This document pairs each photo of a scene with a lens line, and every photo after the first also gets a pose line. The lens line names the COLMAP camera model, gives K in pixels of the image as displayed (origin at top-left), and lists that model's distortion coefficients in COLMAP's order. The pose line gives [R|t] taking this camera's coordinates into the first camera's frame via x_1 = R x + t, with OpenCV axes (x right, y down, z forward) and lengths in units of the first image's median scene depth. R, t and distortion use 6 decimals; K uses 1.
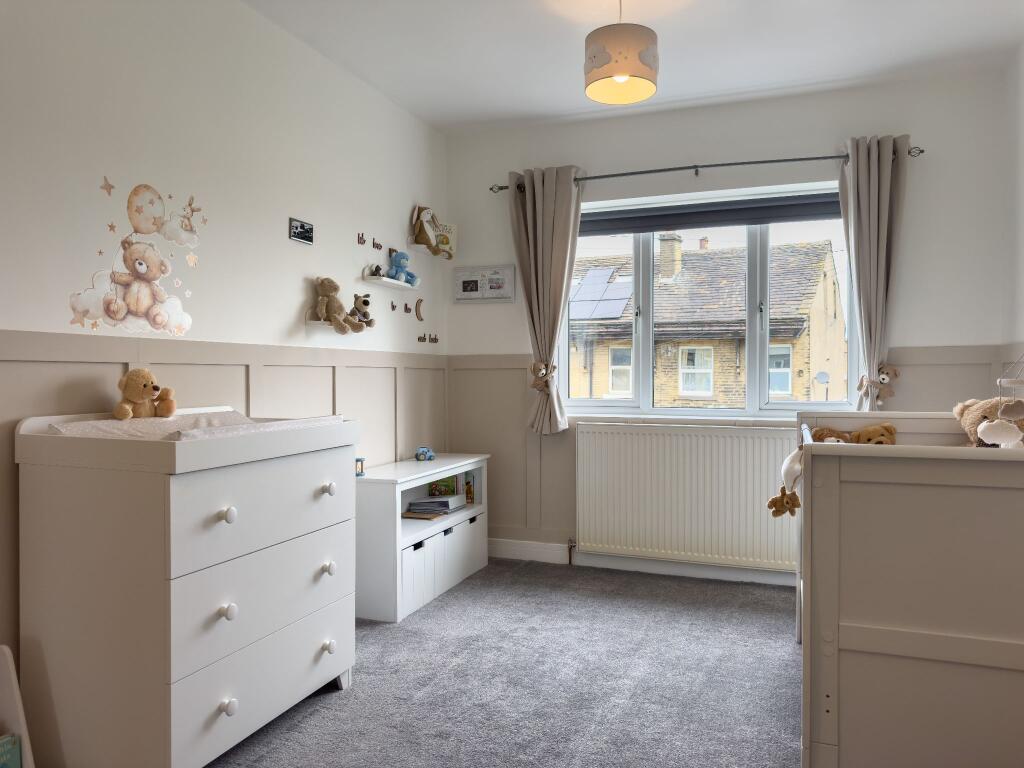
lens RADIAL K [[718.5, 0, 517.2], [0, 718.5, 375.3], [0, 0, 1]] dist [0.039413, -0.111518]
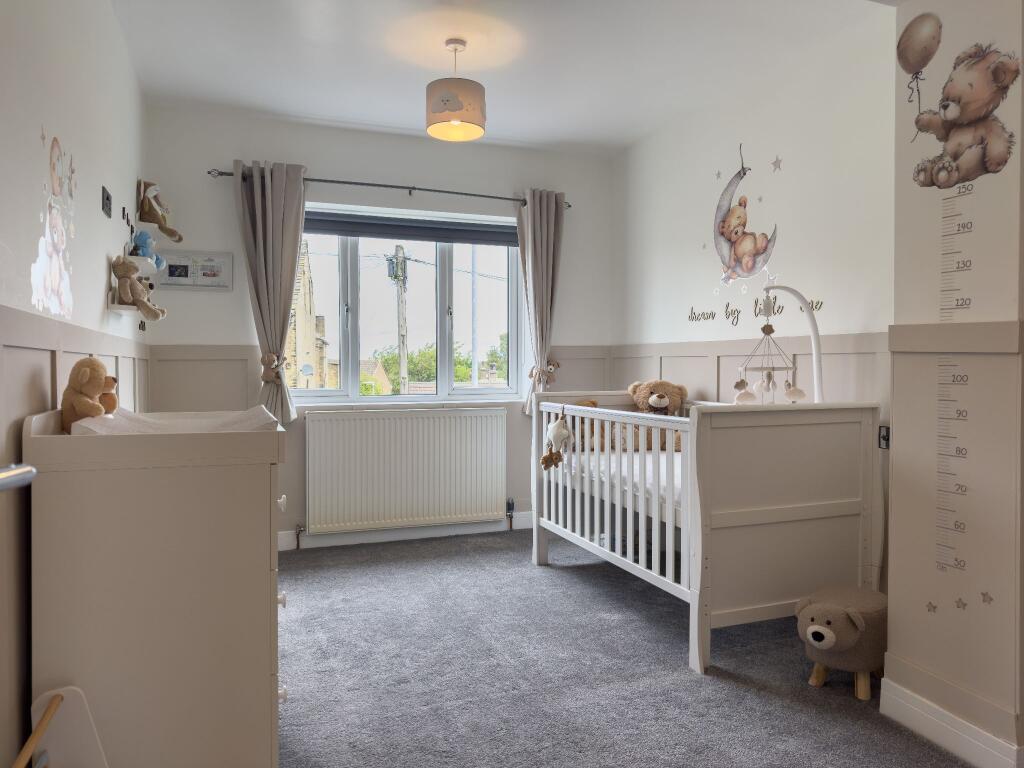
lens RADIAL K [[728.4, 0, 507.9], [0, 728.4, 366.2], [0, 0, 1]] dist [-0.005725, 0.000556]
pose [[0.752294, -0.000567, 0.658827, -0.395819], [0.002312, 0.999996, -0.001779, 0.001945], [-0.658823, 0.002862, 0.752292, 0.010711]]
